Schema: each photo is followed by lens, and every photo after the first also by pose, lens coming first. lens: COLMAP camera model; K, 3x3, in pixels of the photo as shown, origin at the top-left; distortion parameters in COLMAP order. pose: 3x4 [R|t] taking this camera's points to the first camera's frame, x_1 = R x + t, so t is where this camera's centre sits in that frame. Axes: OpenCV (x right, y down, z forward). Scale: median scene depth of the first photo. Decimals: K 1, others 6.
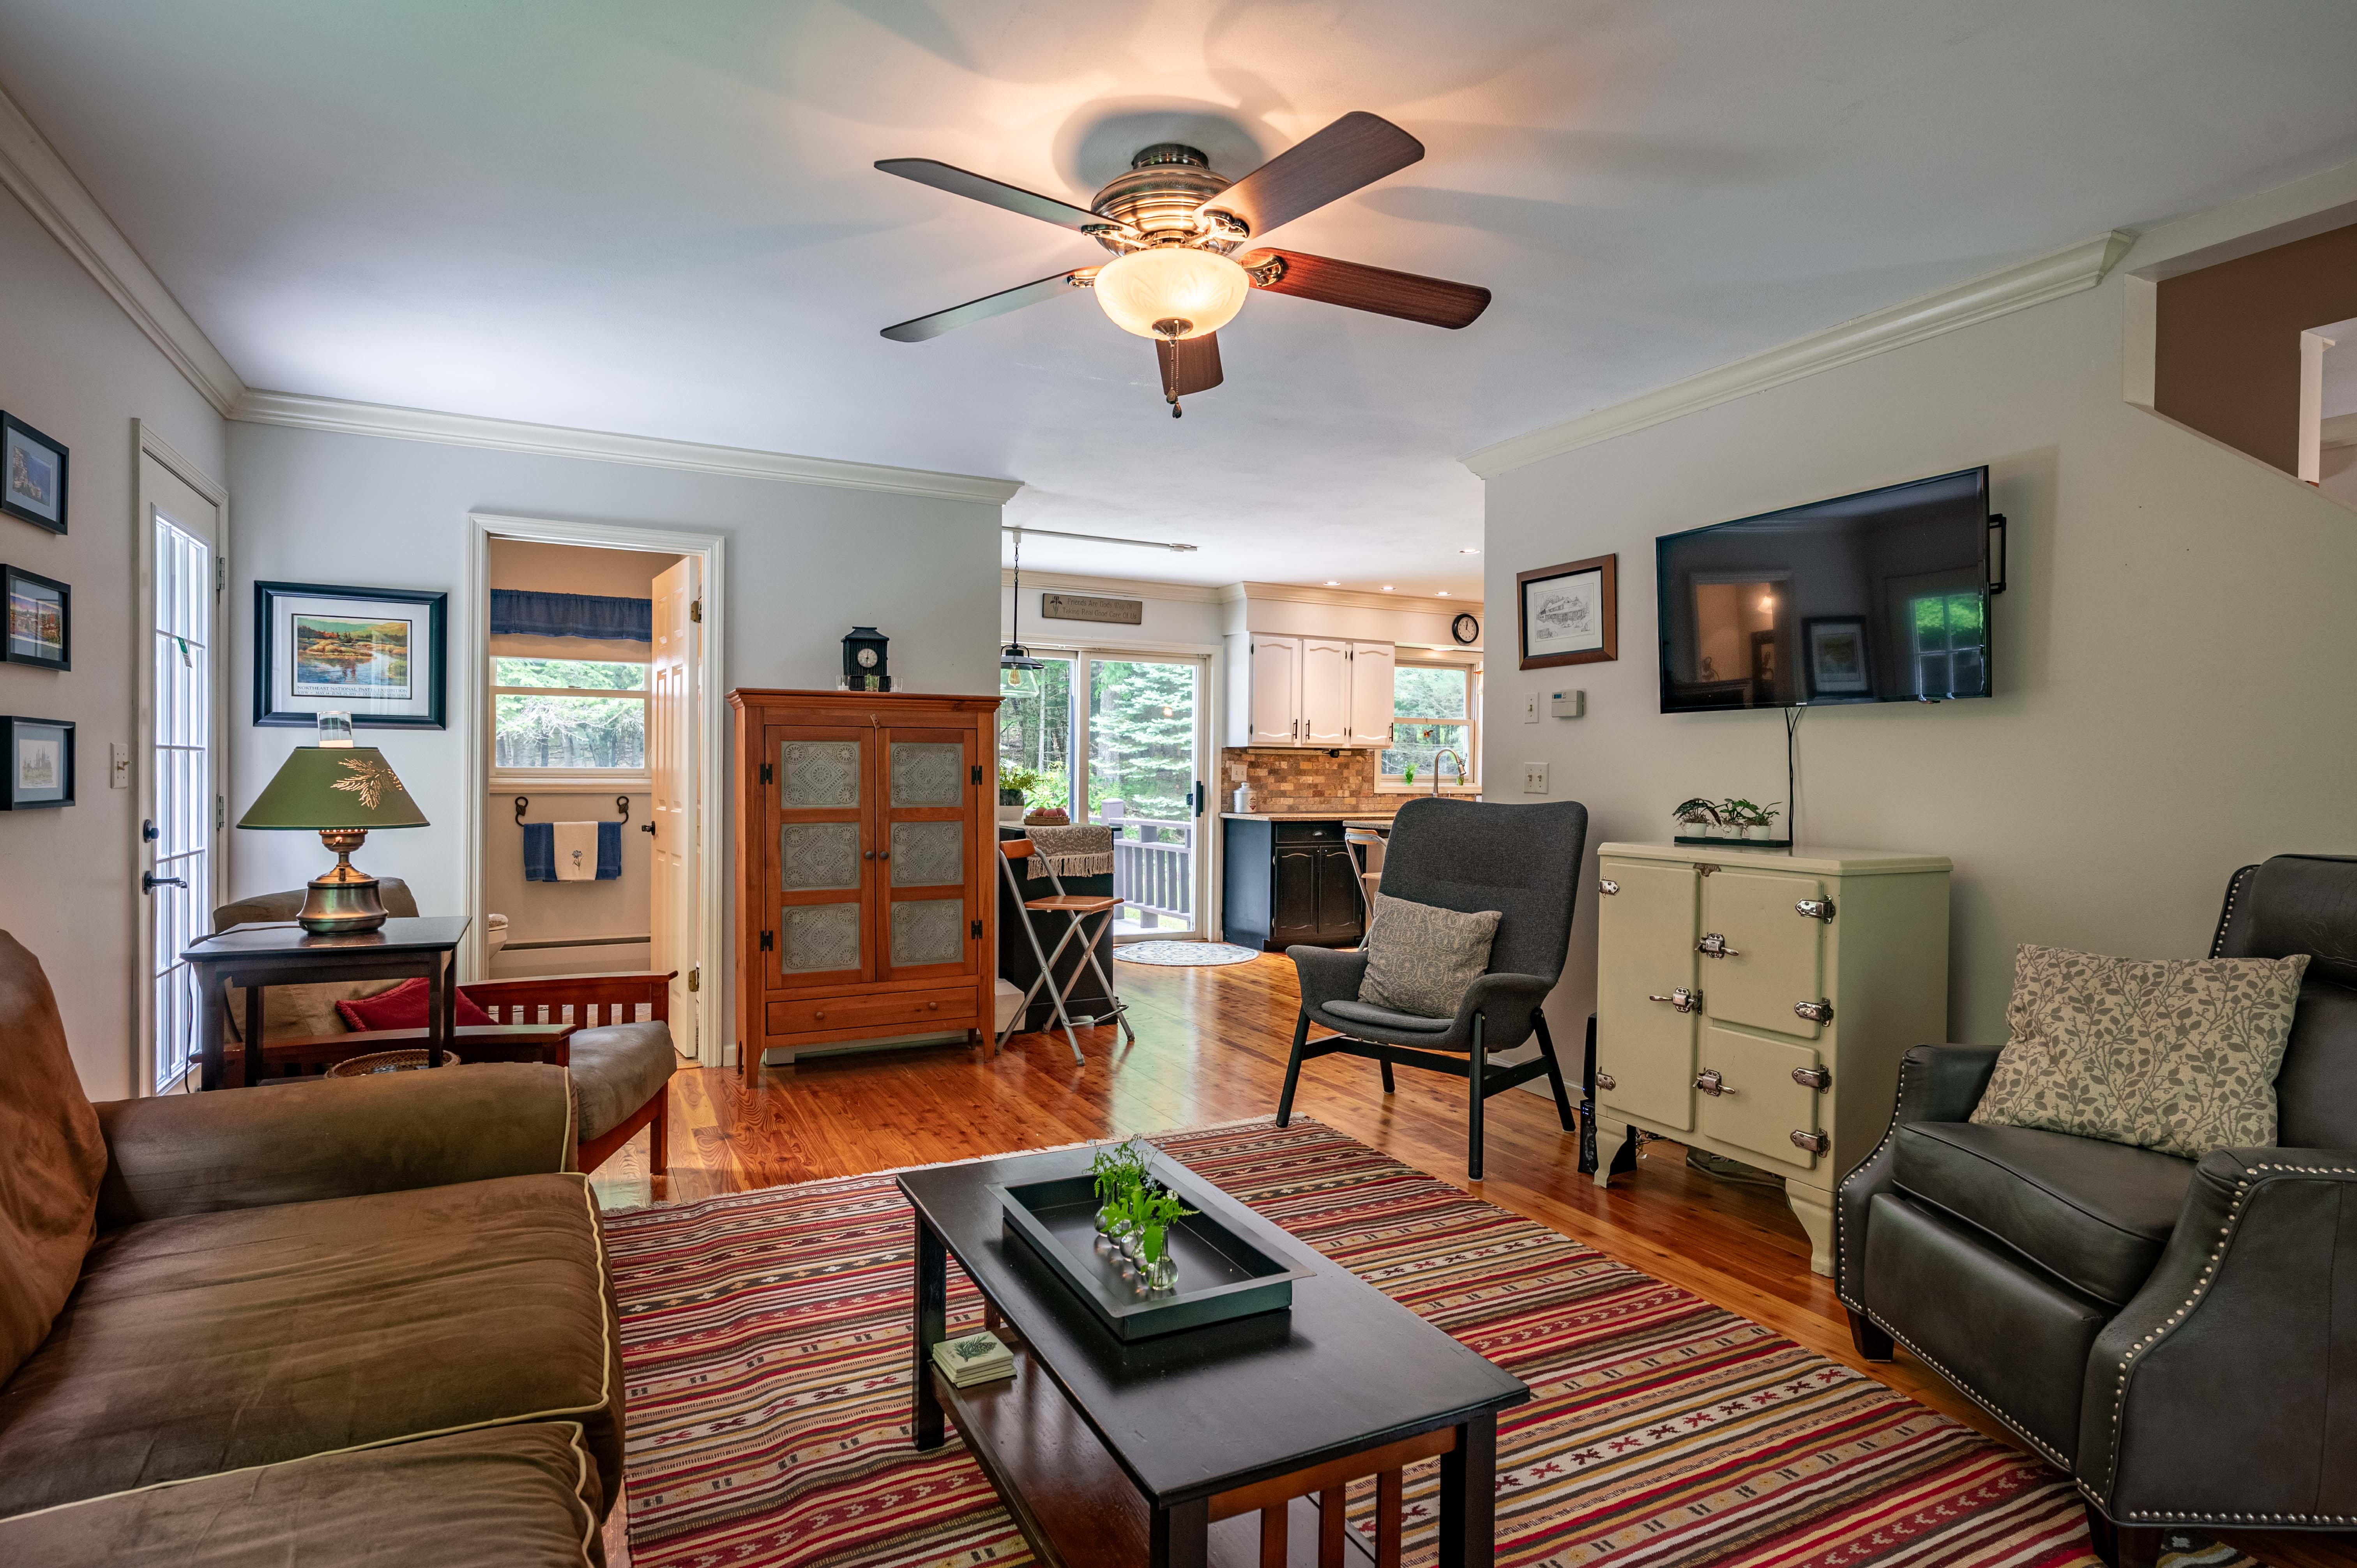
lens RADIAL K [[1159.2, 0, 1165.6], [0, 1159.2, 785.9], [0, 0, 1]] dist [-0.003682, 0.004232]
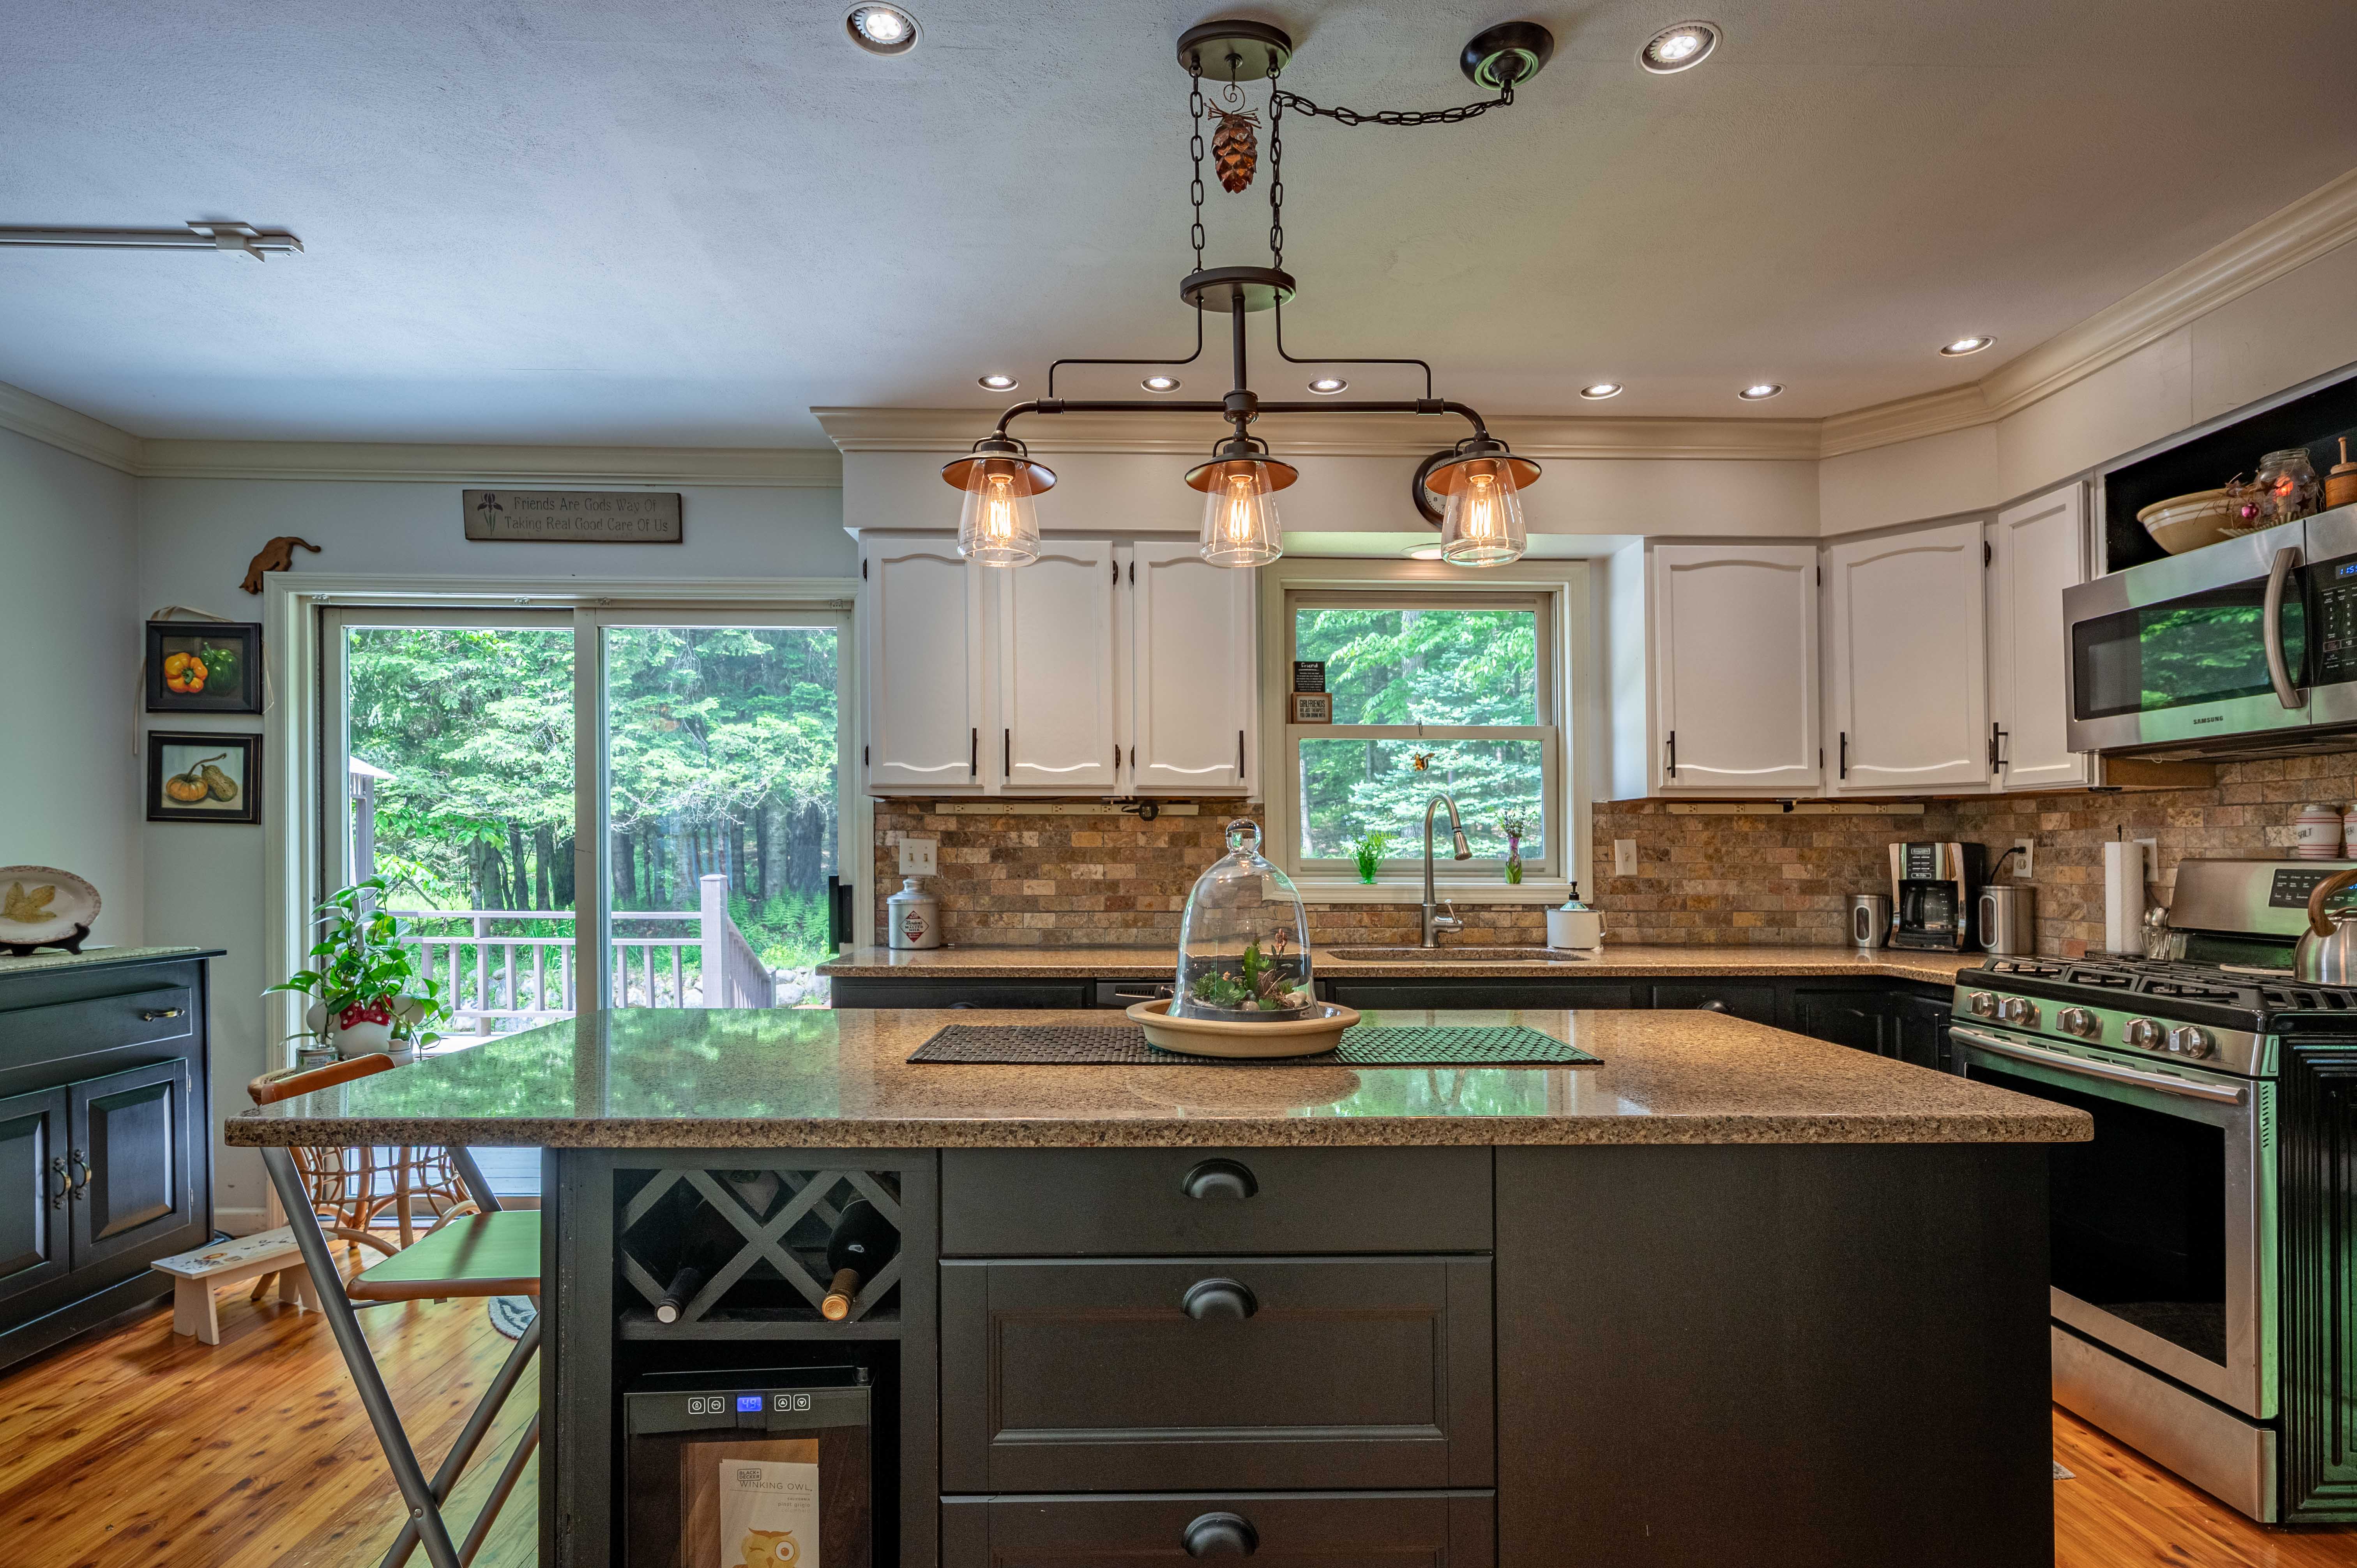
lens RADIAL K [[1159.2, 0, 1188.6], [0, 1159.2, 851.6], [0, 0, 1]] dist [-0.003682, 0.004232]
pose [[0.908157, -0.009270, -0.418528, 0.462977], [0.001632, 0.999826, -0.018603, -0.006517], [0.418628, 0.016212, 0.908013, 0.840571]]
